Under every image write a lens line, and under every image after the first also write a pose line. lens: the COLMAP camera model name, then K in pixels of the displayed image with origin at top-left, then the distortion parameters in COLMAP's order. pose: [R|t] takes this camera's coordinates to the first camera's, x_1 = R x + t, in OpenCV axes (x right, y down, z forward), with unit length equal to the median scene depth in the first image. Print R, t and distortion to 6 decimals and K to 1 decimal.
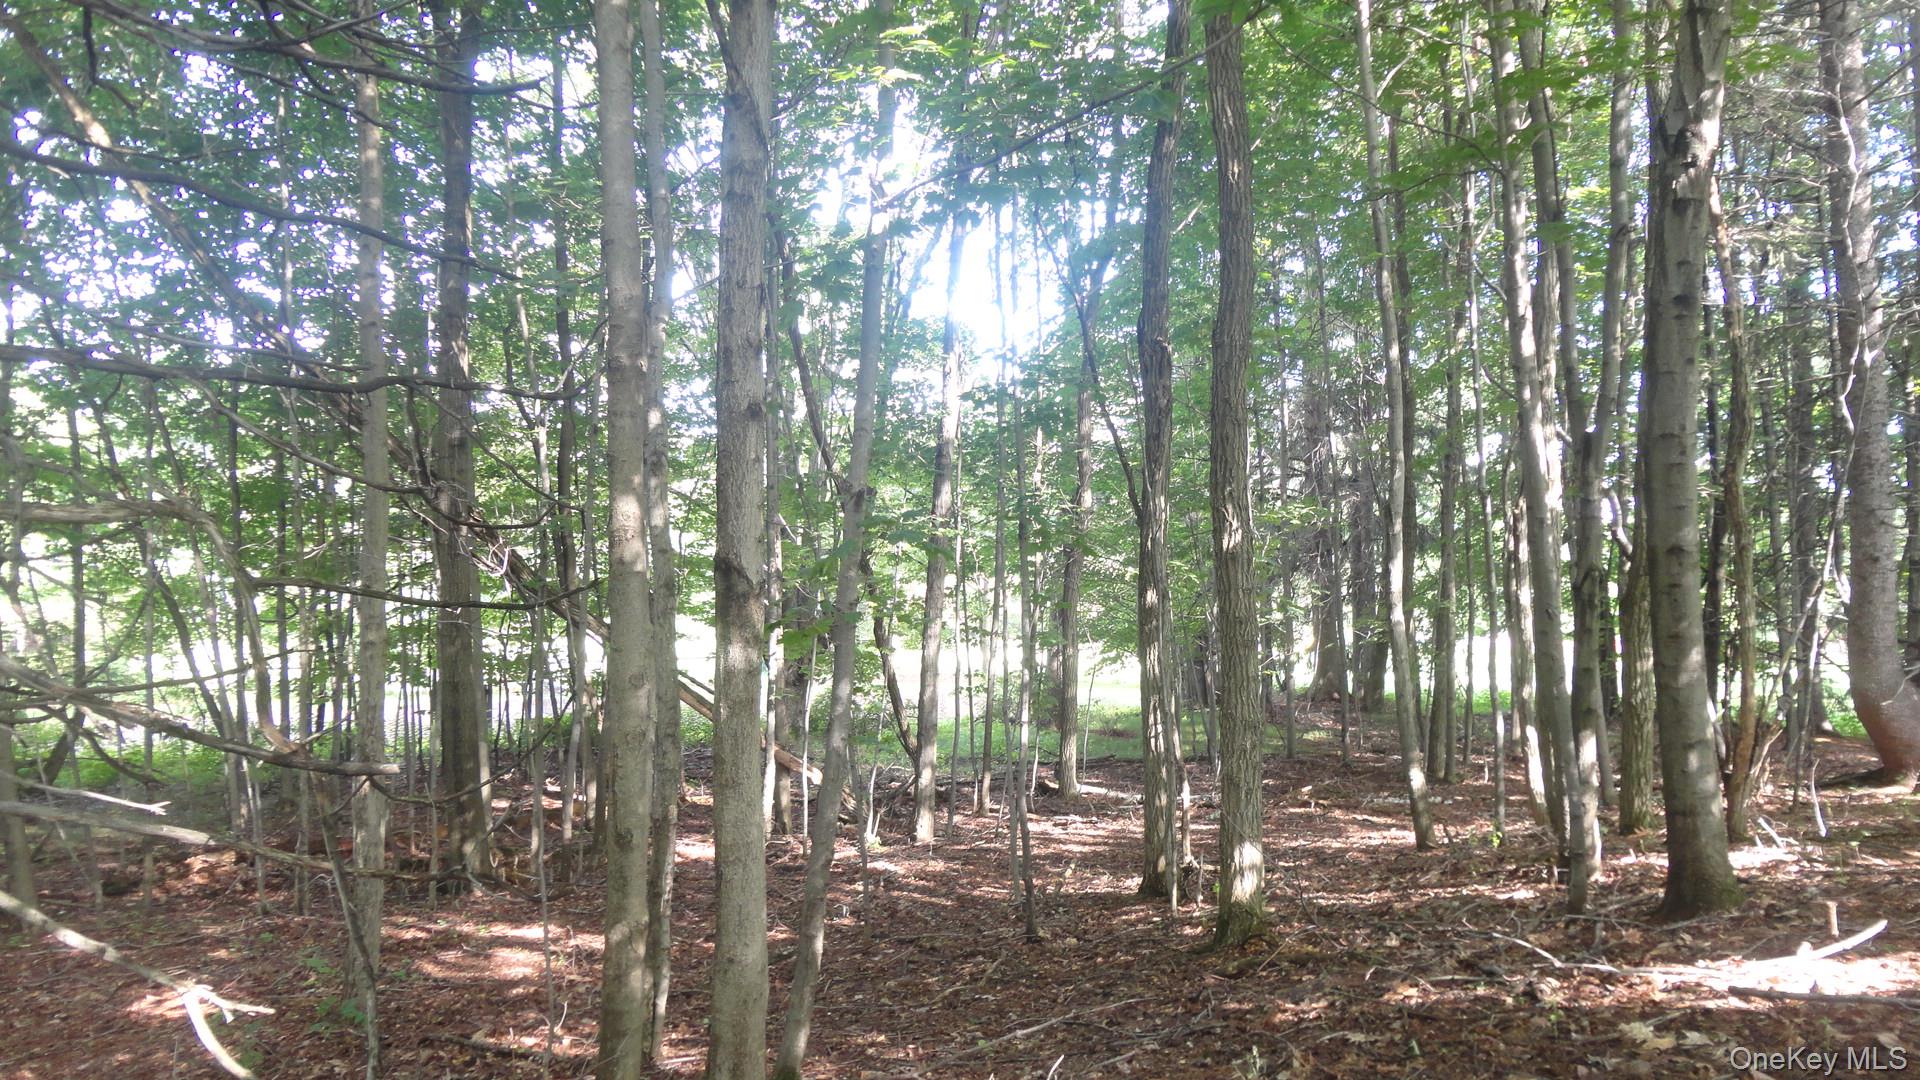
lens RADIAL K [[1411.3, 0, 958.9], [0, 1411.3, 539.4], [0, 0, 1]] dist [0.008924, 0.006108]
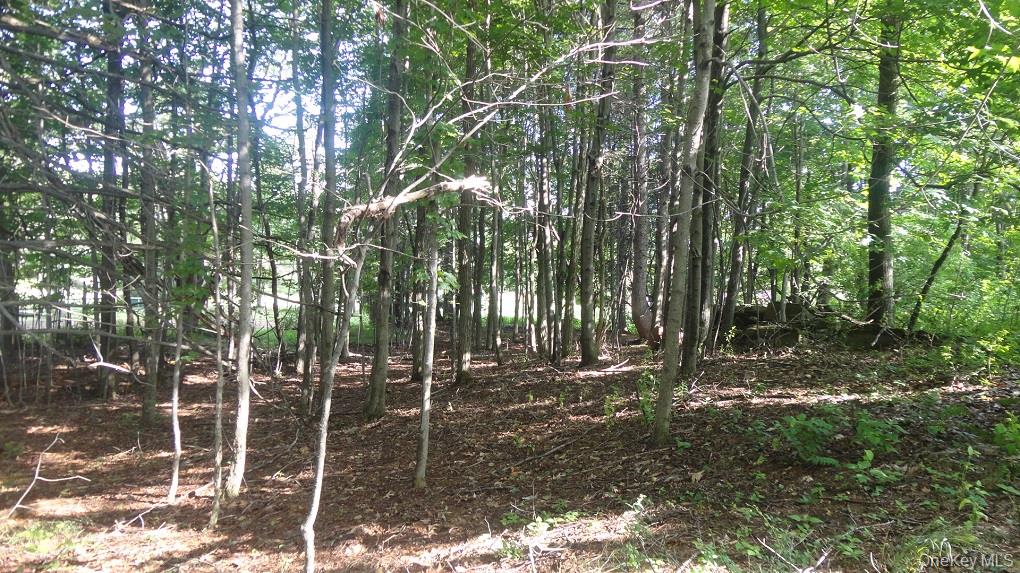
lens RADIAL K [[749.8, 0, 510.1], [0, 749.8, 287.4], [0, 0, 1]] dist [0.008924, 0.006108]
pose [[0.925010, 0.016076, 0.379603, -0.181687], [-0.040484, 0.997587, 0.056404, -0.020360], [-0.377780, -0.067542, 0.923429, -0.316069]]
